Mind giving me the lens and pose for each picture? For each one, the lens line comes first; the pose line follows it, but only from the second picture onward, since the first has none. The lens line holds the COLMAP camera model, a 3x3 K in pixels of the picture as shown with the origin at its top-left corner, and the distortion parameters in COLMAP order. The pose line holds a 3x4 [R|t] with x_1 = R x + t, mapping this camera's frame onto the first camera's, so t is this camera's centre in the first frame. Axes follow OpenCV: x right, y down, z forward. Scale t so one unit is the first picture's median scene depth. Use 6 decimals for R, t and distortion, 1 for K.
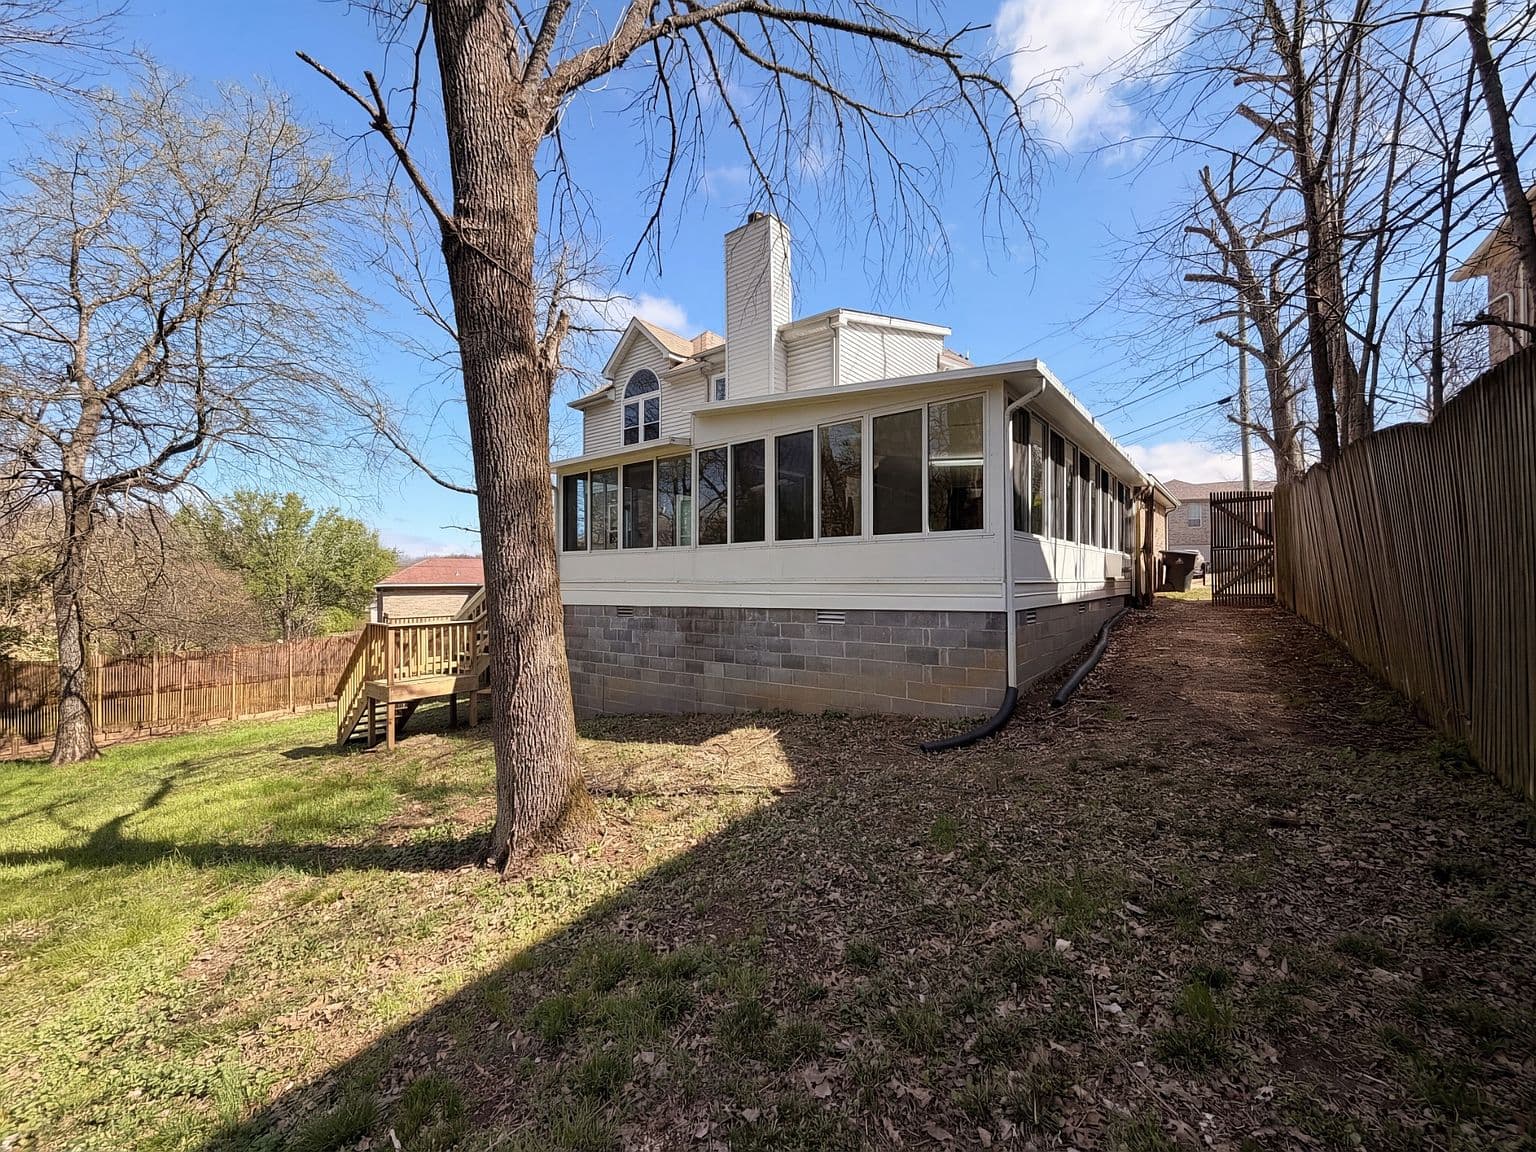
lens RADIAL K [[617.9, 0, 769.2], [0, 617.9, 570.2], [0, 0, 1]] dist [-0.000643, -0.000358]
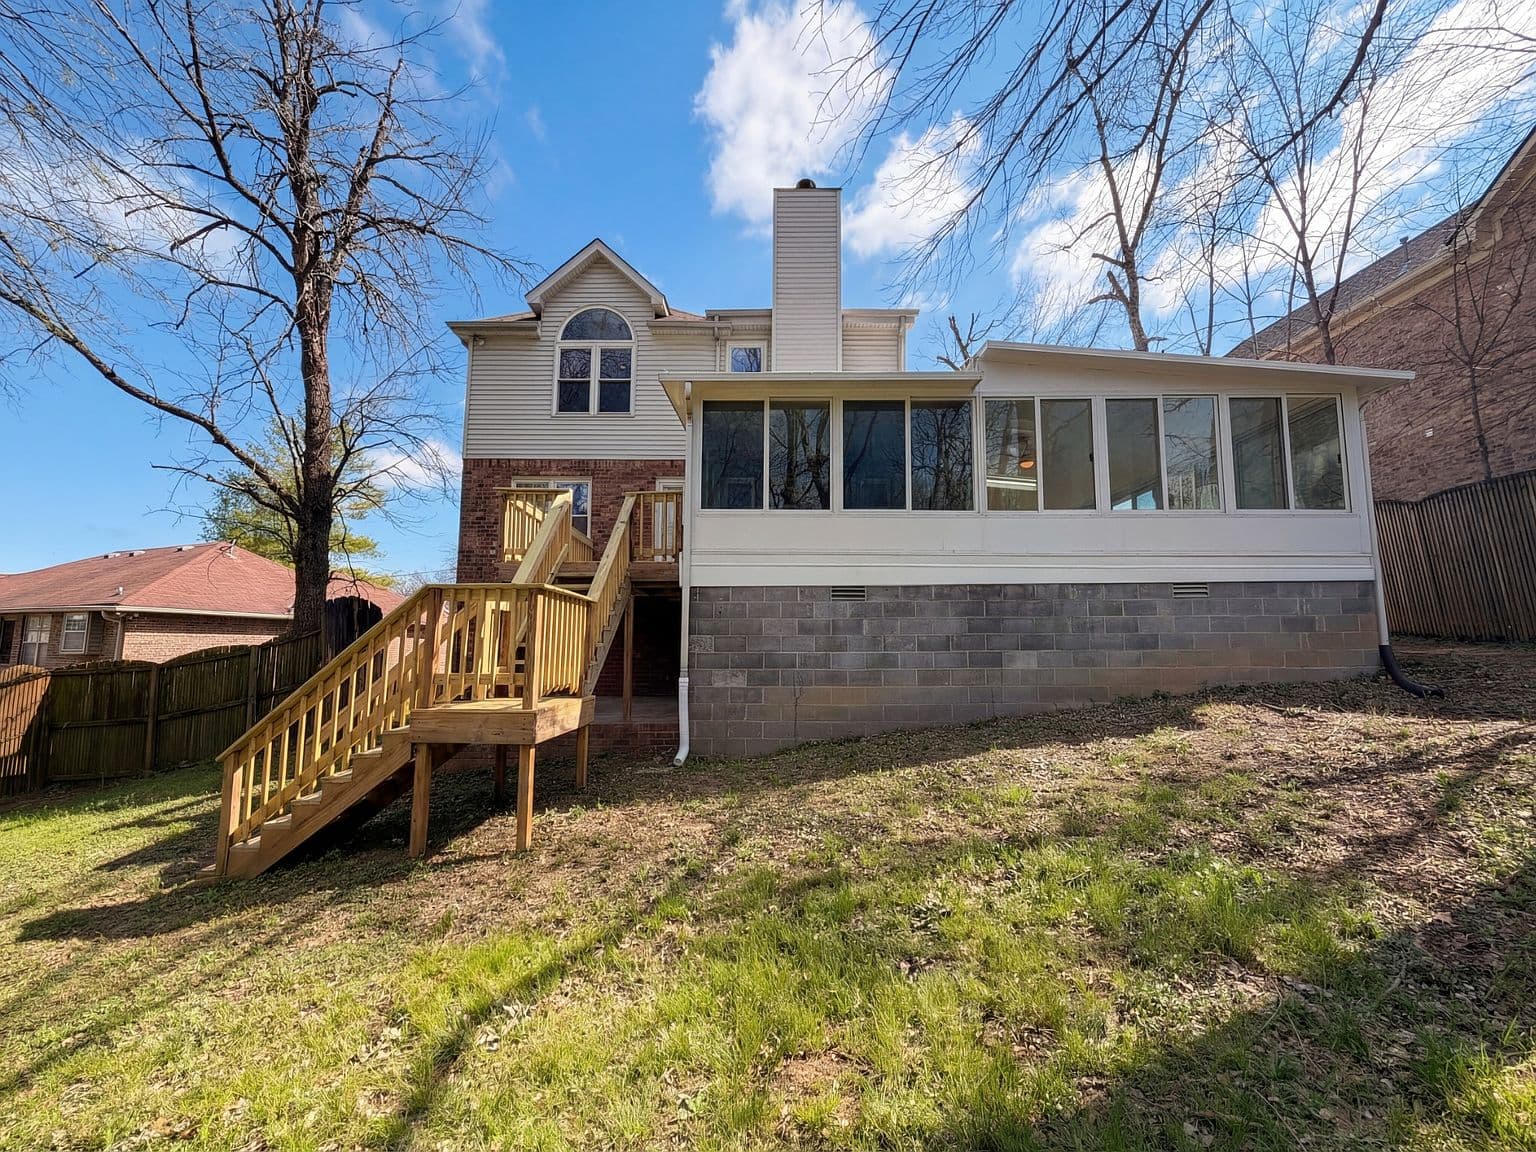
lens RADIAL K [[617.9, 0, 769.9], [0, 617.9, 588.6], [0, 0, 1]] dist [-0.000643, -0.000358]
pose [[0.795108, 0.072434, 0.602127, -0.806119], [-0.019684, 0.995401, -0.093751, 0.140697], [-0.606149, 0.062689, 0.792877, 0.508935]]
